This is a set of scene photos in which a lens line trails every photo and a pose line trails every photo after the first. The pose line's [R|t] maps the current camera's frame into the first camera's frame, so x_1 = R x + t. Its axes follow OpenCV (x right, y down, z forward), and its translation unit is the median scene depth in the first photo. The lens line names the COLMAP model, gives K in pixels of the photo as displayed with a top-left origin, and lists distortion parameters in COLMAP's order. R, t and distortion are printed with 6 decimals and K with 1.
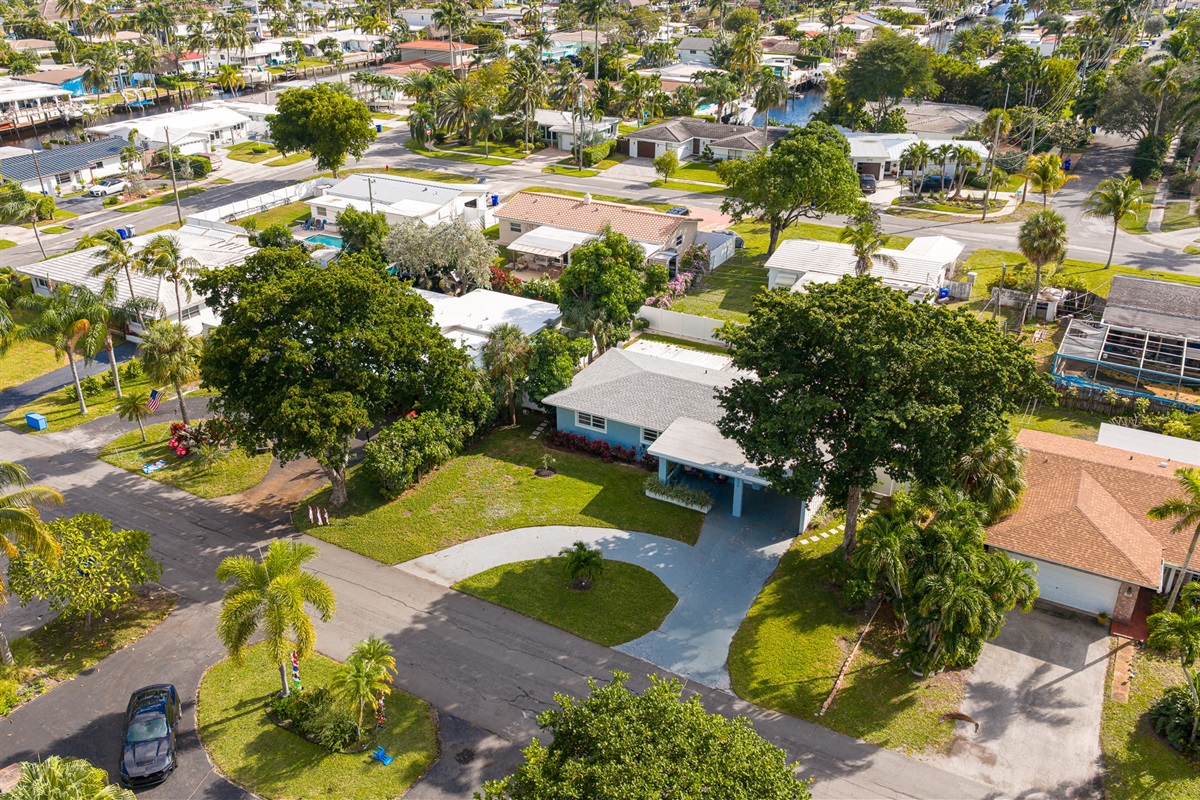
lens RADIAL K [[981.2, 0, 597.9], [0, 981.2, 392.8], [0, 0, 1]] dist [0.025956, -0.020582]
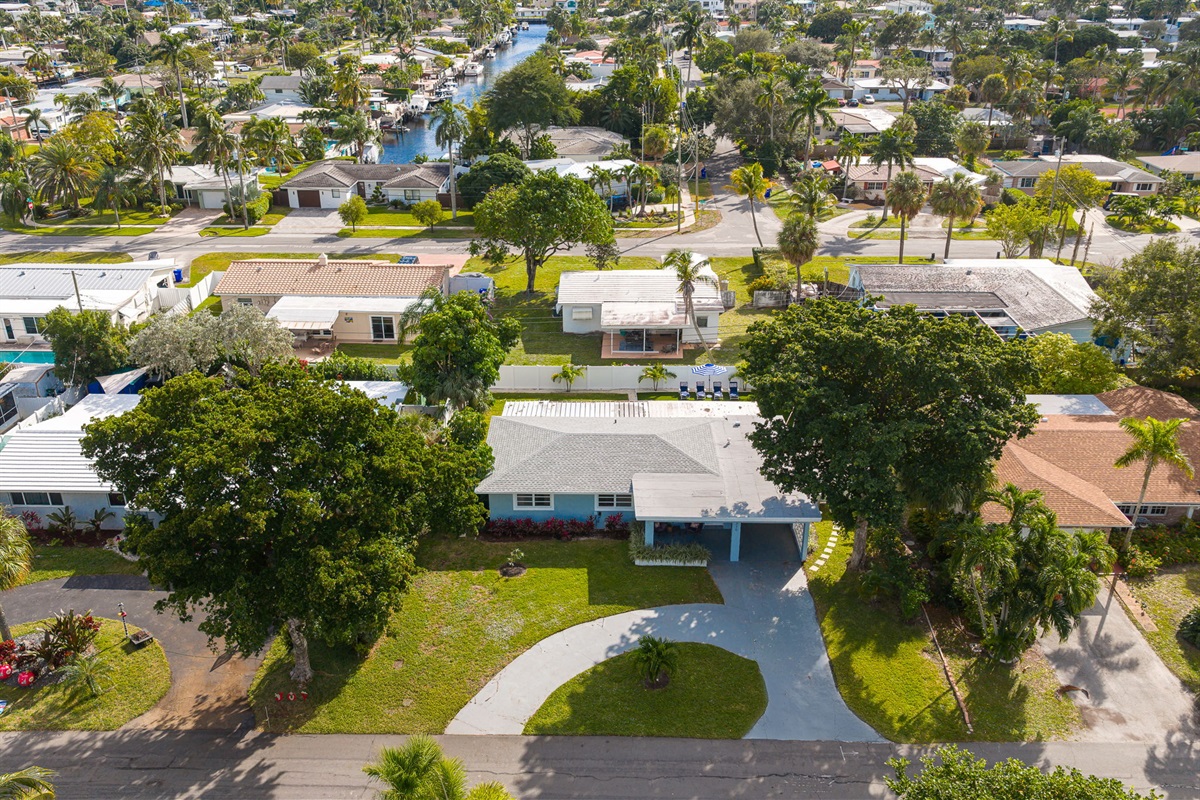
lens RADIAL K [[981.2, 0, 600.9], [0, 981.2, 395.4], [0, 0, 1]] dist [0.025956, -0.020582]
pose [[0.881140, -0.191411, 0.432382, -0.332034], [0.202426, 0.979074, 0.020905, -0.074193], [-0.427336, 0.069105, 0.901448, 0.160358]]
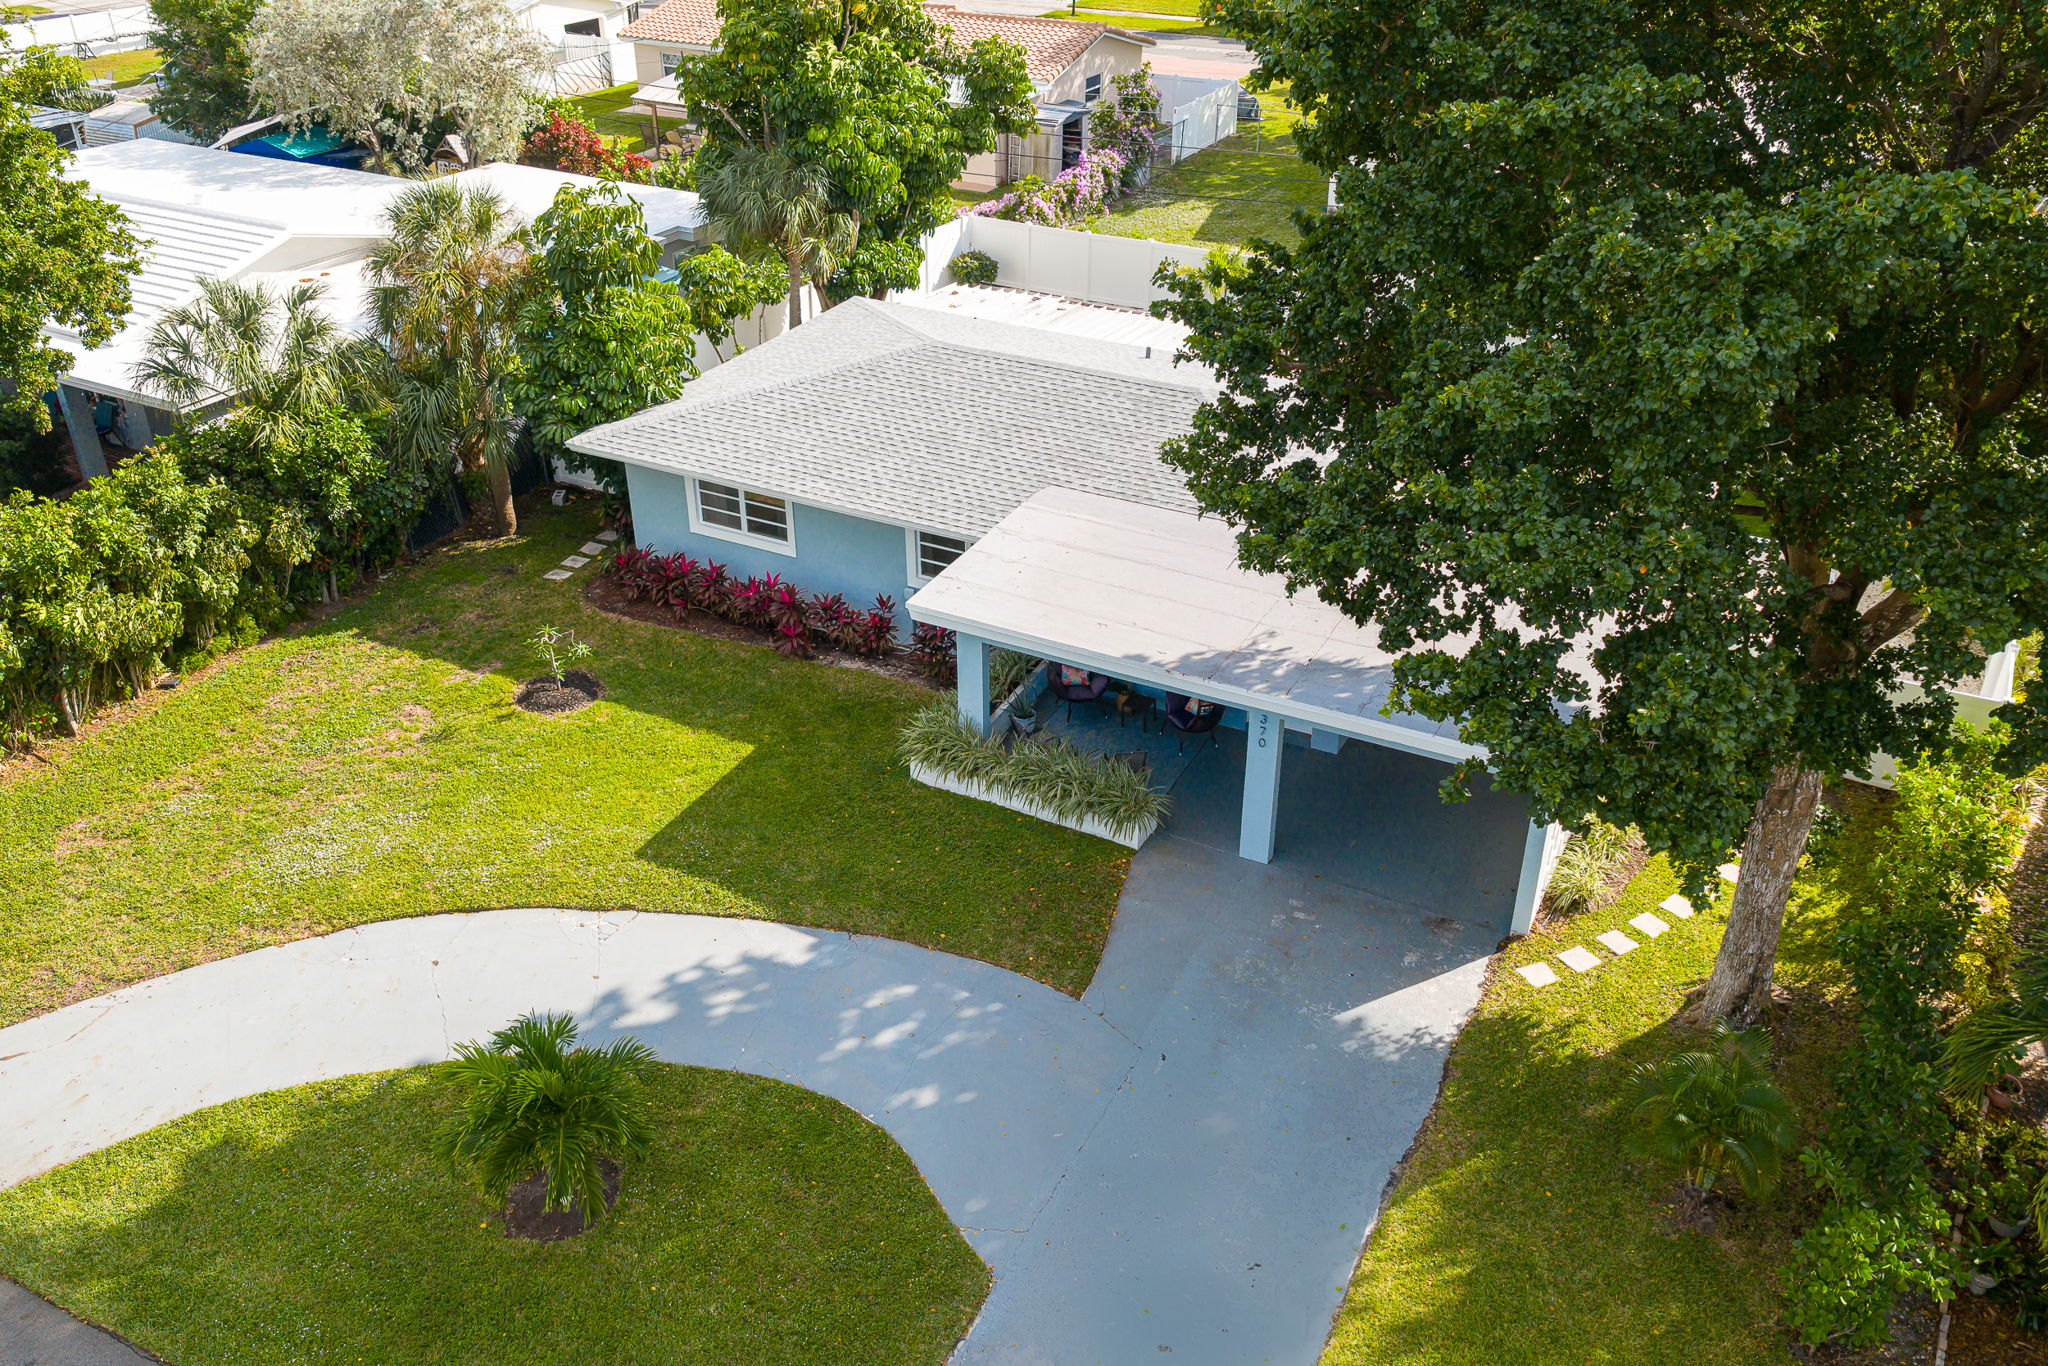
lens RADIAL K [[1674.7, 0, 1026.3], [0, 1674.7, 687.7], [0, 0, 1]] dist [0.025956, -0.020582]
pose [[0.999791, -0.006682, 0.019338, 0.067863], [0.005140, 0.996886, 0.078684, 0.042695], [-0.019804, -0.078569, 0.996712, 0.525330]]
